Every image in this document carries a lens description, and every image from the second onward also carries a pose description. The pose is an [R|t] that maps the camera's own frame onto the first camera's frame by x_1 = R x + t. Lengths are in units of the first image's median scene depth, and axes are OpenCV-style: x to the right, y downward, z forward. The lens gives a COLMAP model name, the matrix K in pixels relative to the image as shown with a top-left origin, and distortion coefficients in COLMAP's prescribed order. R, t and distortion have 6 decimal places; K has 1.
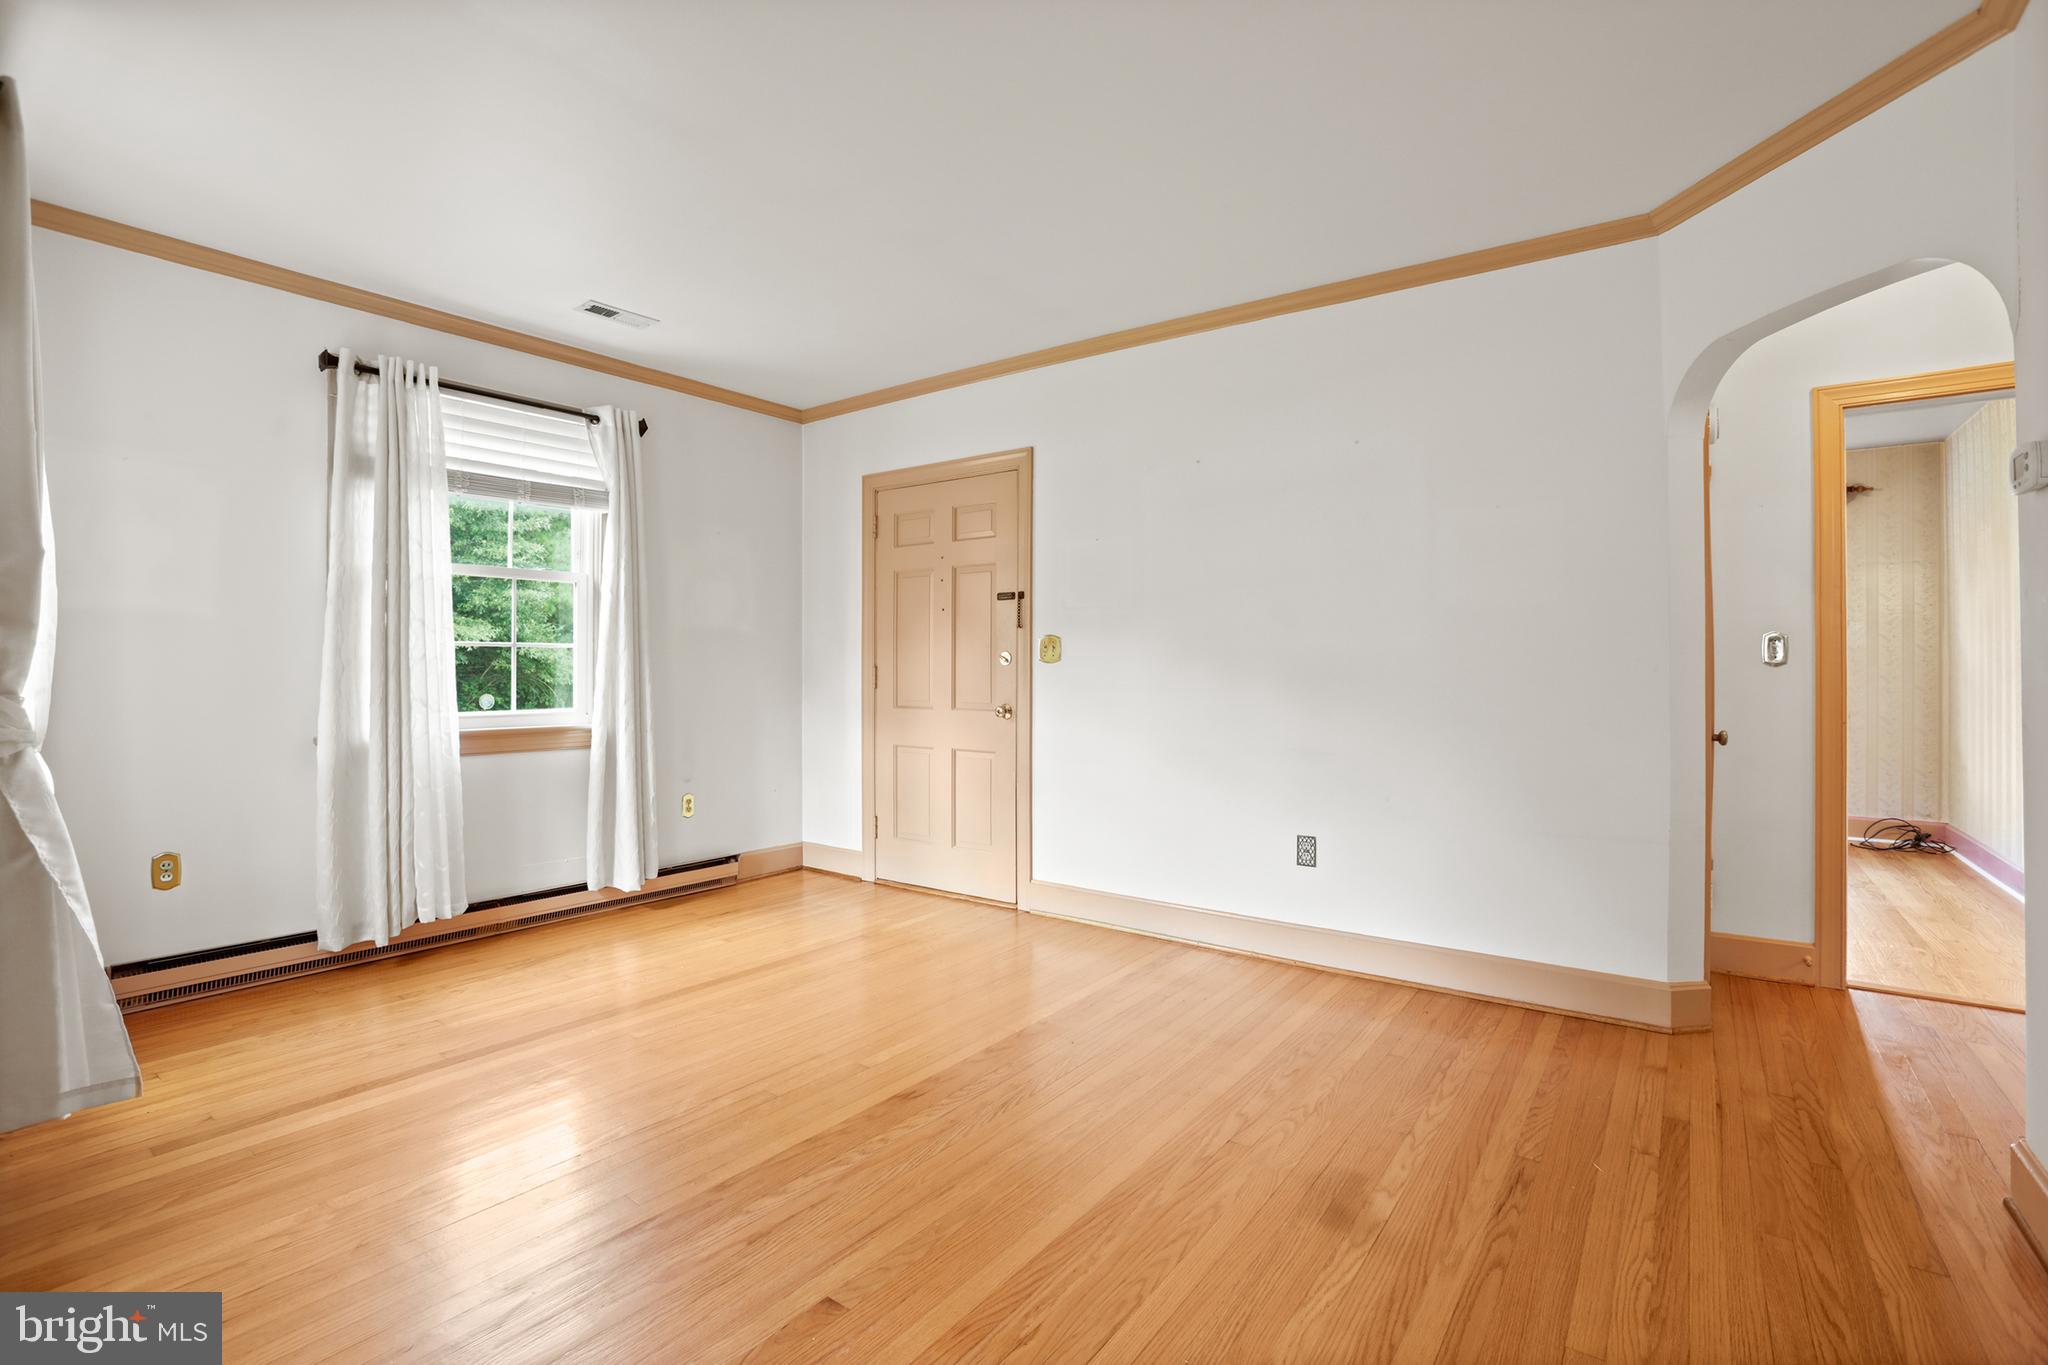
lens RADIAL K [[954.5, 0, 1020.6], [0, 954.5, 680.1], [0, 0, 1]] dist [-0.021250, 0.015004]
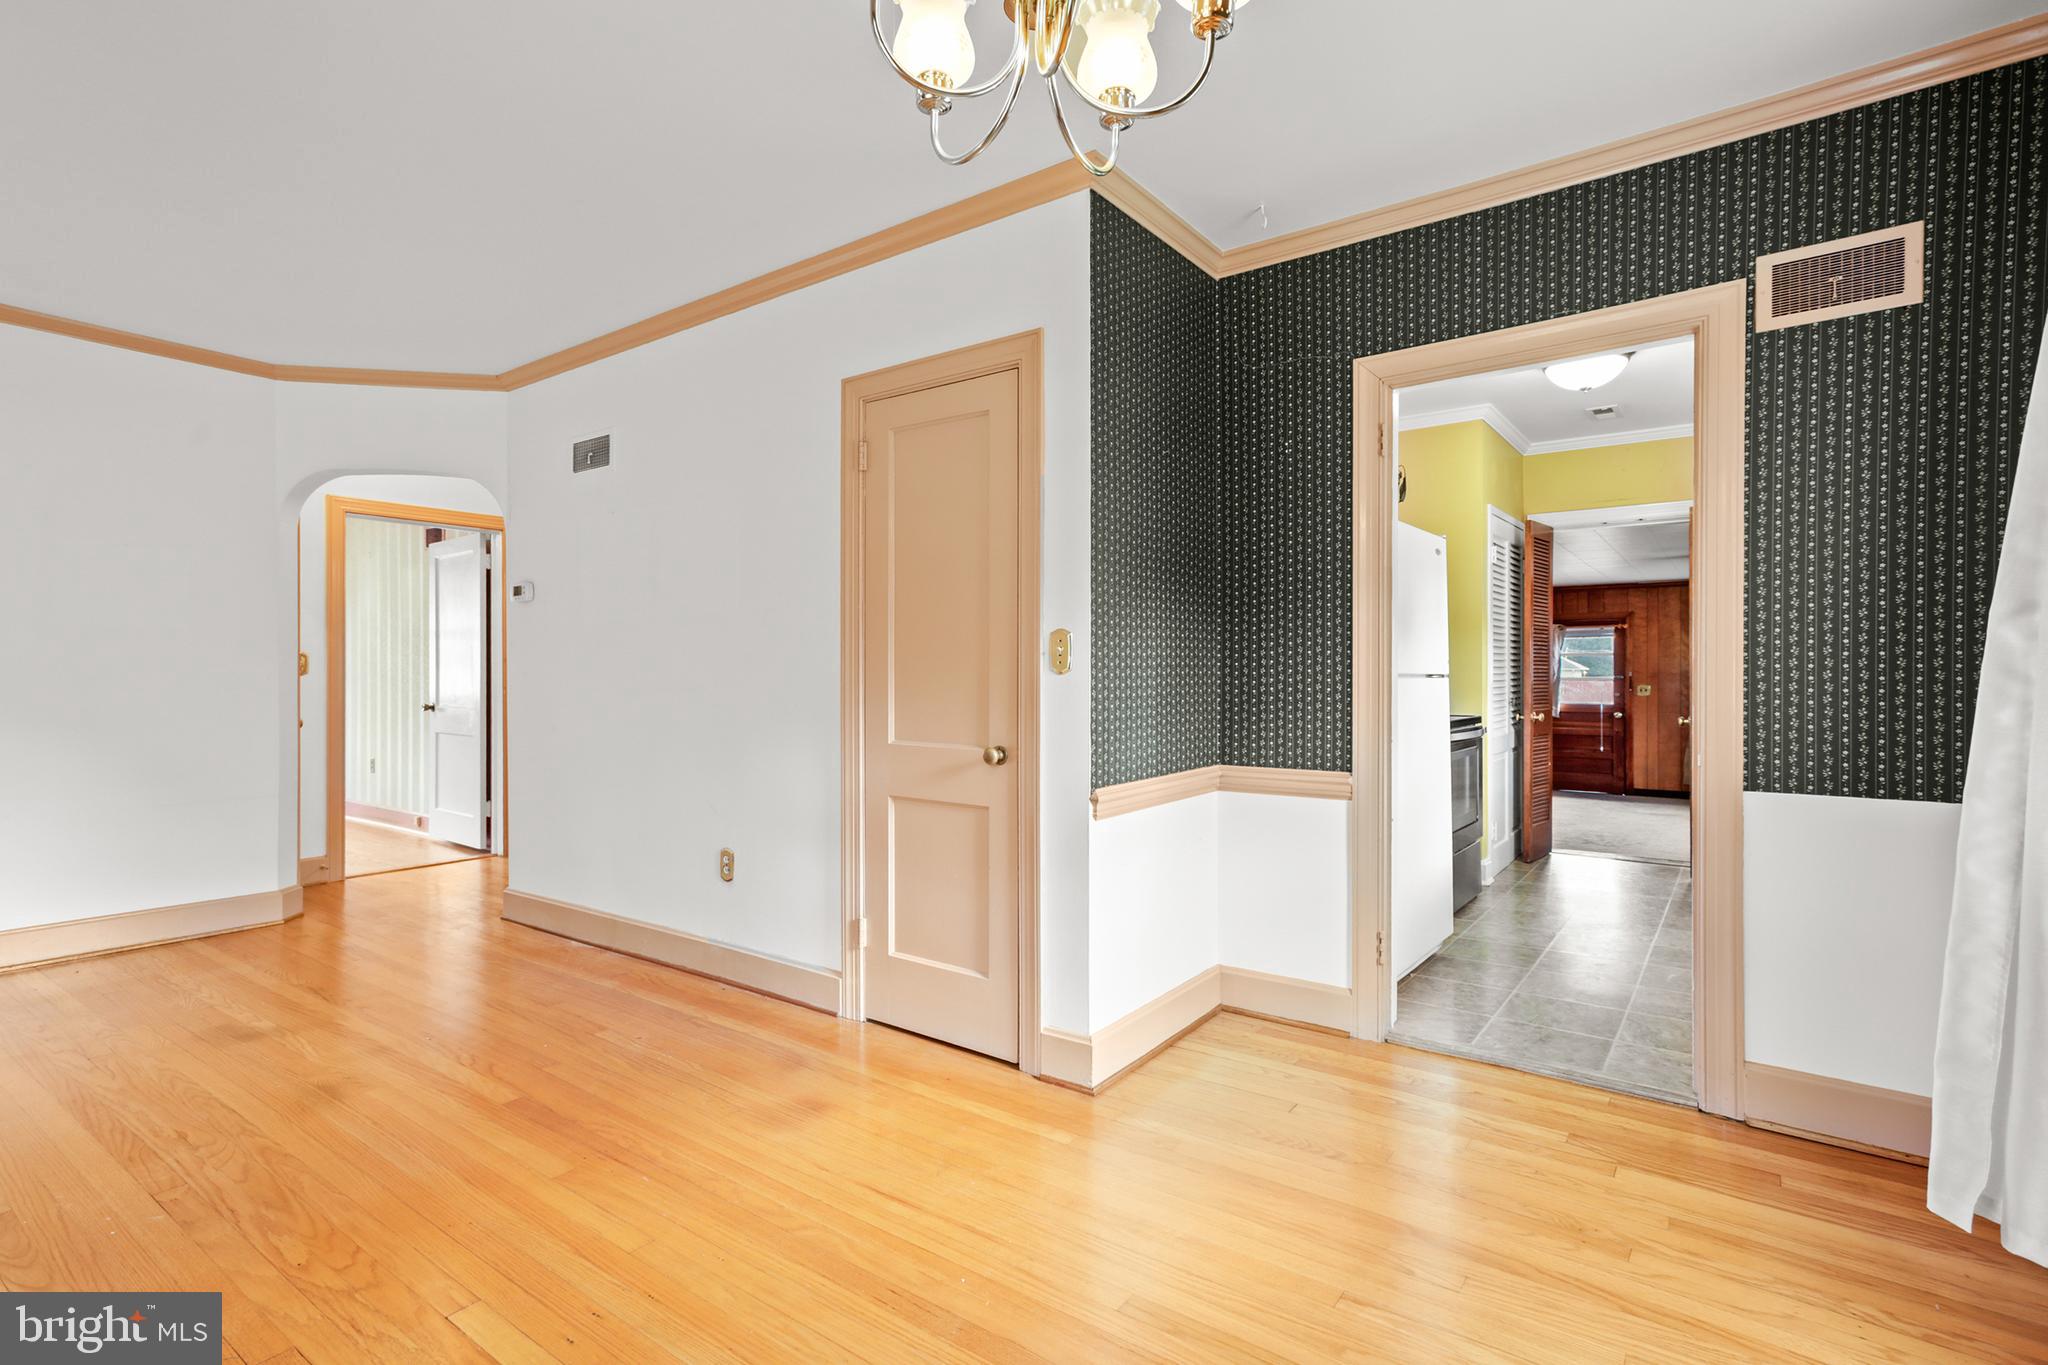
lens RADIAL K [[954.5, 0, 1005.9], [0, 954.5, 684.5], [0, 0, 1]] dist [-0.021250, 0.015004]
pose [[0.030291, -0.006354, 0.999521, -0.513295], [0.000707, 0.999980, 0.006336, -0.013313], [-0.999541, 0.000515, 0.030294, -0.134937]]
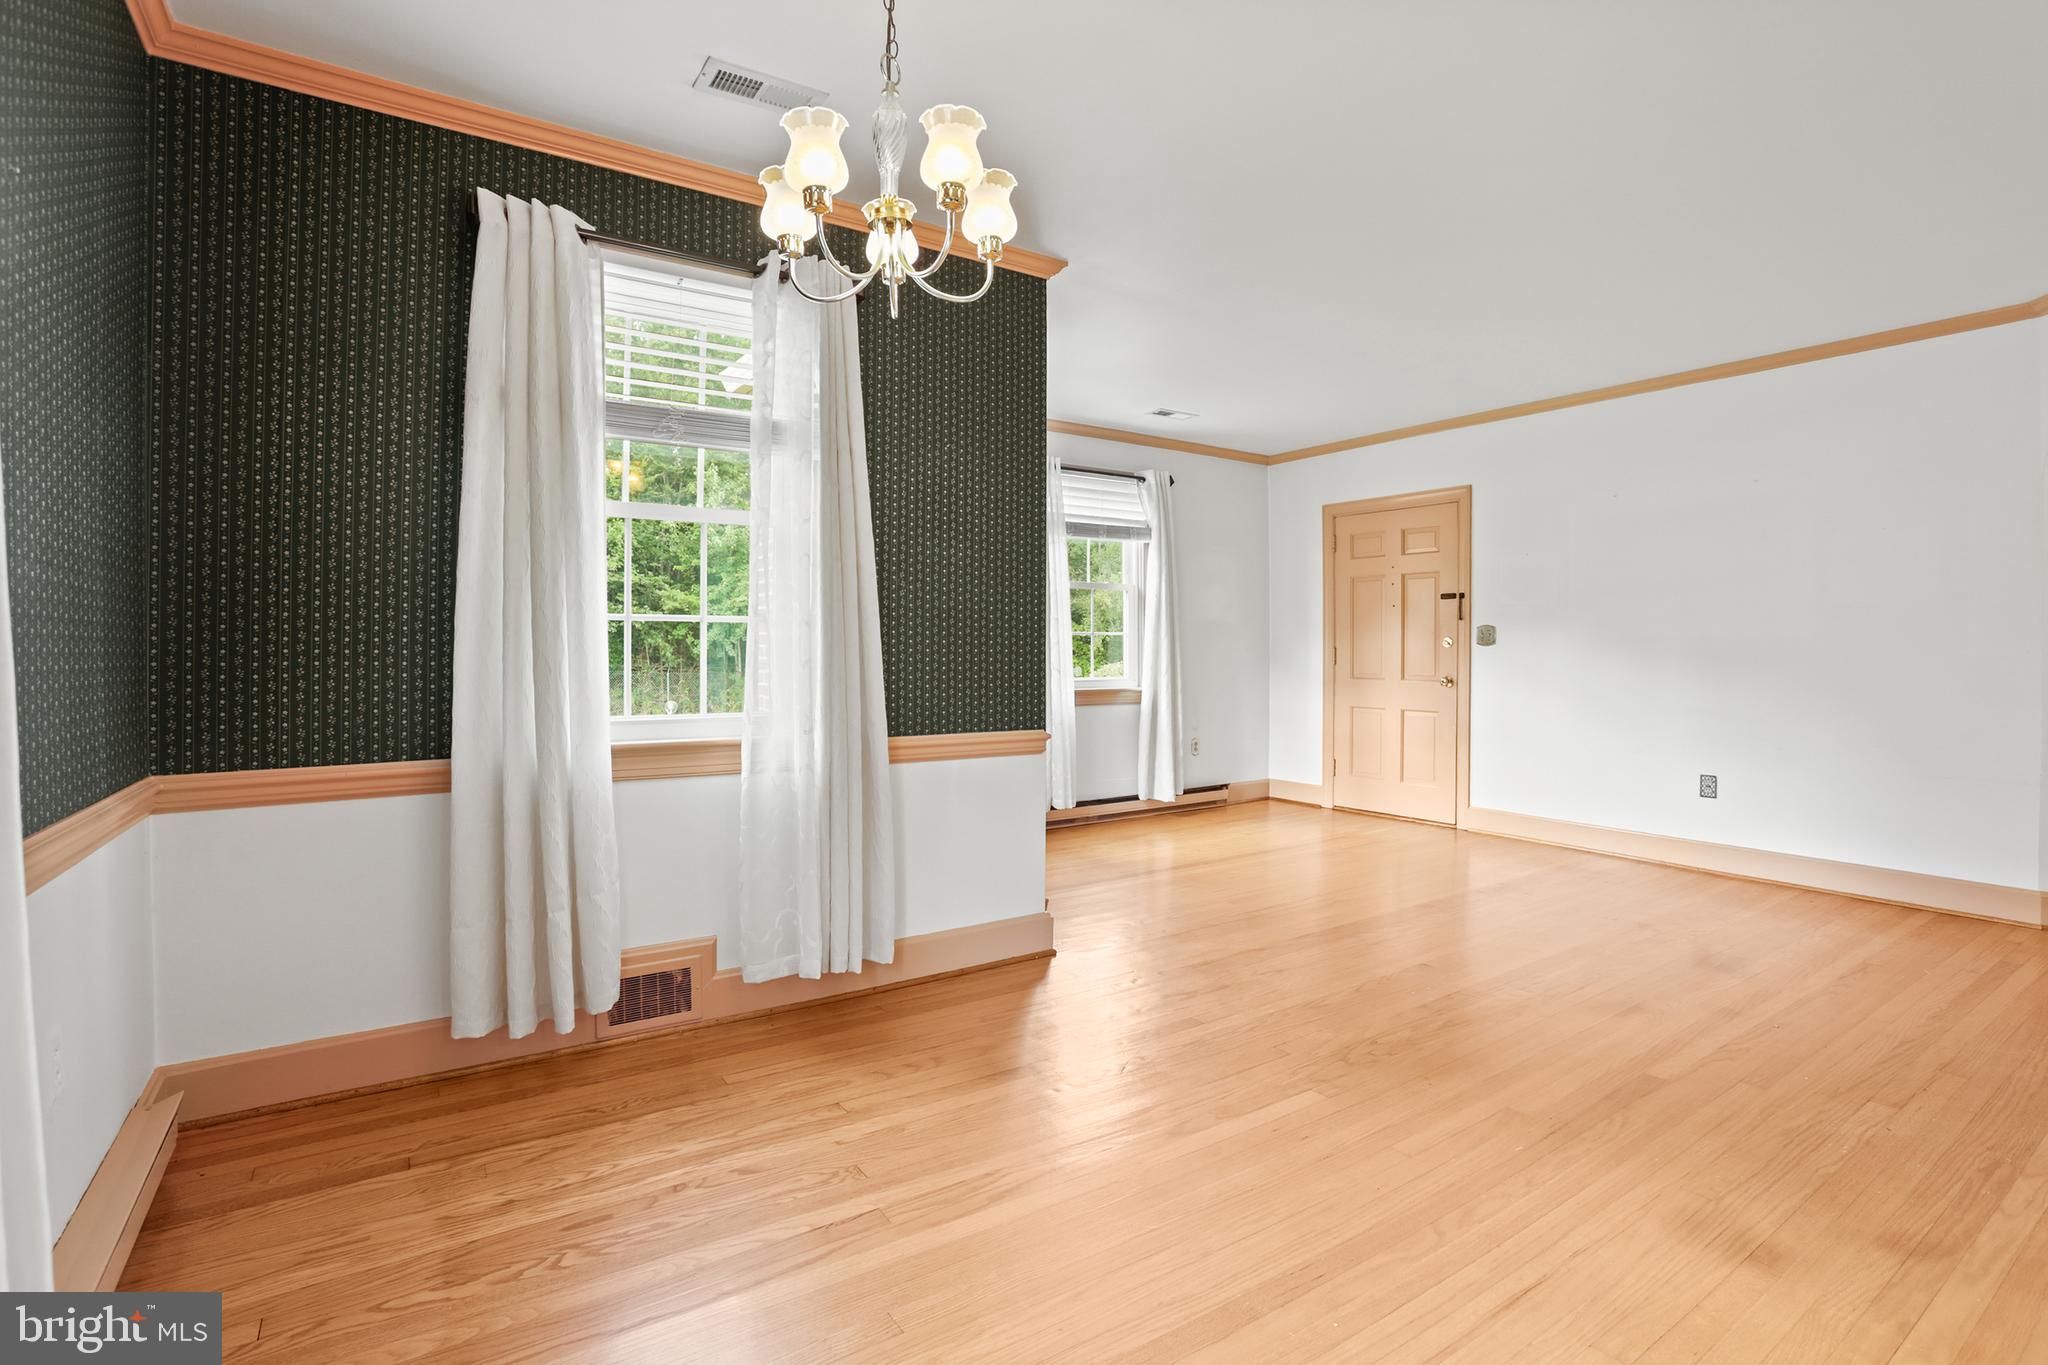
lens RADIAL K [[954.5, 0, 1026.7], [0, 954.5, 658.4], [0, 0, 1]] dist [-0.021250, 0.015004]
pose [[0.942404, 0.004335, -0.334447, -0.123075], [-0.003927, 0.999990, 0.001898, -0.000426], [0.334452, -0.000475, 0.942413, -0.448686]]
